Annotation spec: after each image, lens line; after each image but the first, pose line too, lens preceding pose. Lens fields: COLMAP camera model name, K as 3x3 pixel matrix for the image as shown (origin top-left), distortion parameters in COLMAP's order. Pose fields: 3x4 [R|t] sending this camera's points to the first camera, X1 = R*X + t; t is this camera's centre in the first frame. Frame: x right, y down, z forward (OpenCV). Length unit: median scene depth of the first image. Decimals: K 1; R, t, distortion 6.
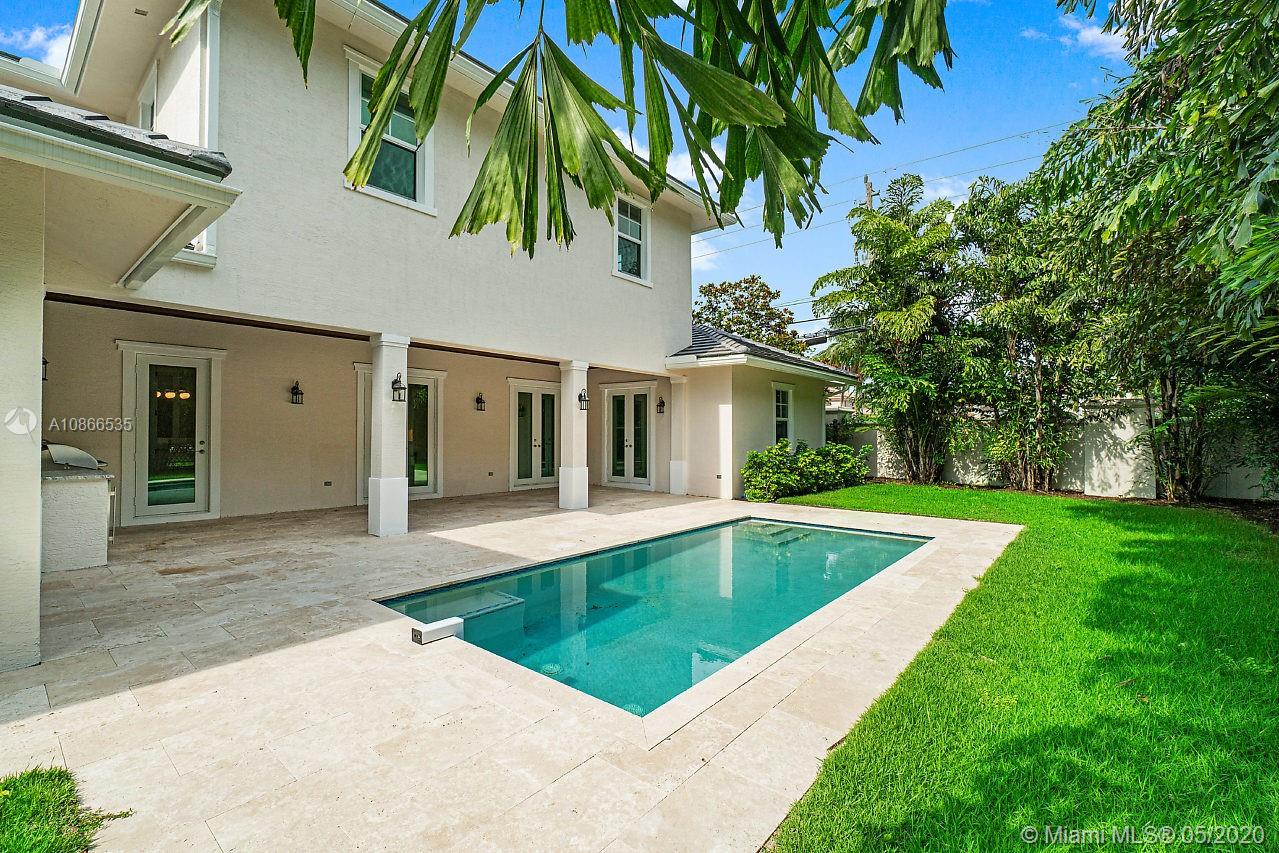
lens RADIAL K [[560.0, 0, 641.0], [0, 560.0, 422.0], [0, 0, 1]] dist [0.003976, -0.002566]
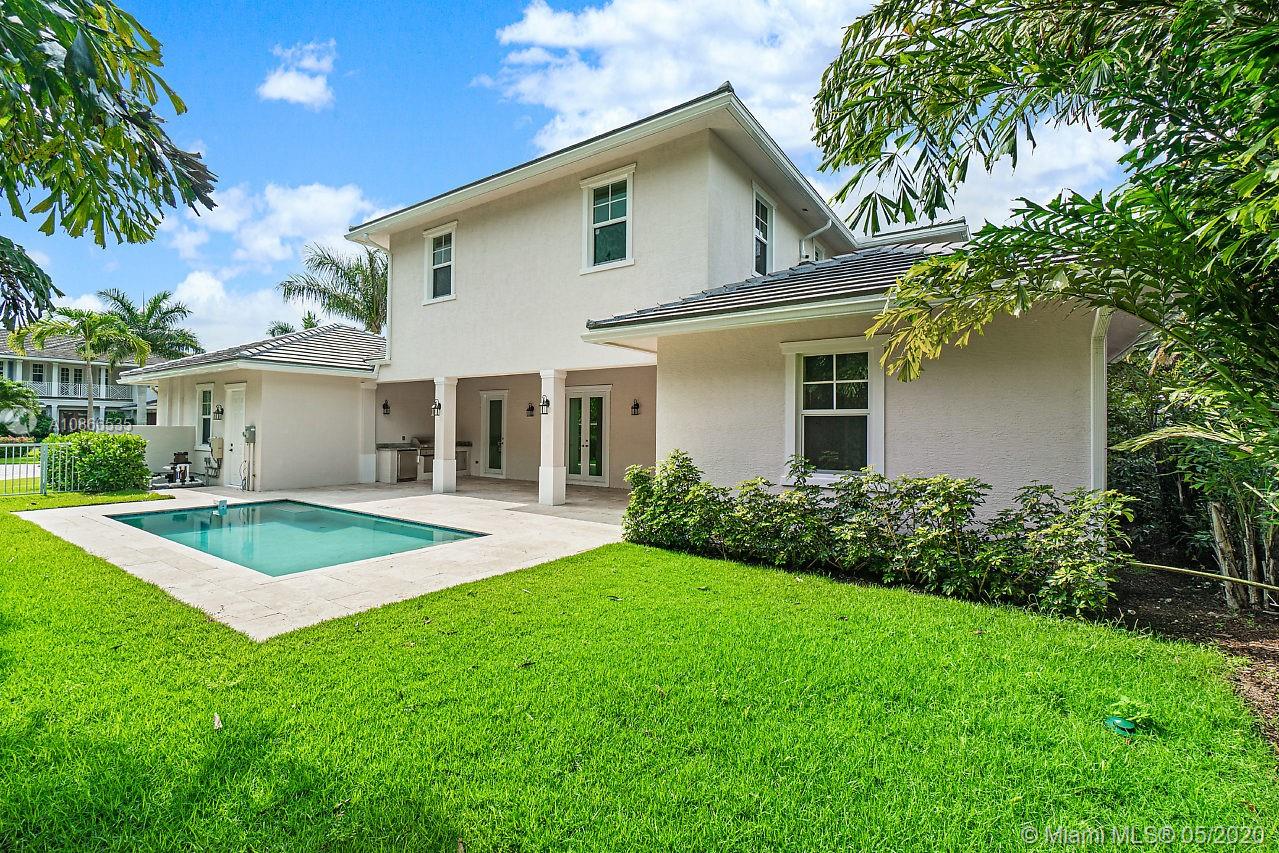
lens RADIAL K [[560.0, 0, 640.6], [0, 560.0, 429.6], [0, 0, 1]] dist [0.003976, -0.002566]
pose [[0.105013, -0.005028, -0.994458, 0.930520], [-0.001727, 0.999985, -0.005239, 0.016308], [0.994469, 0.002267, 0.105003, 1.011983]]
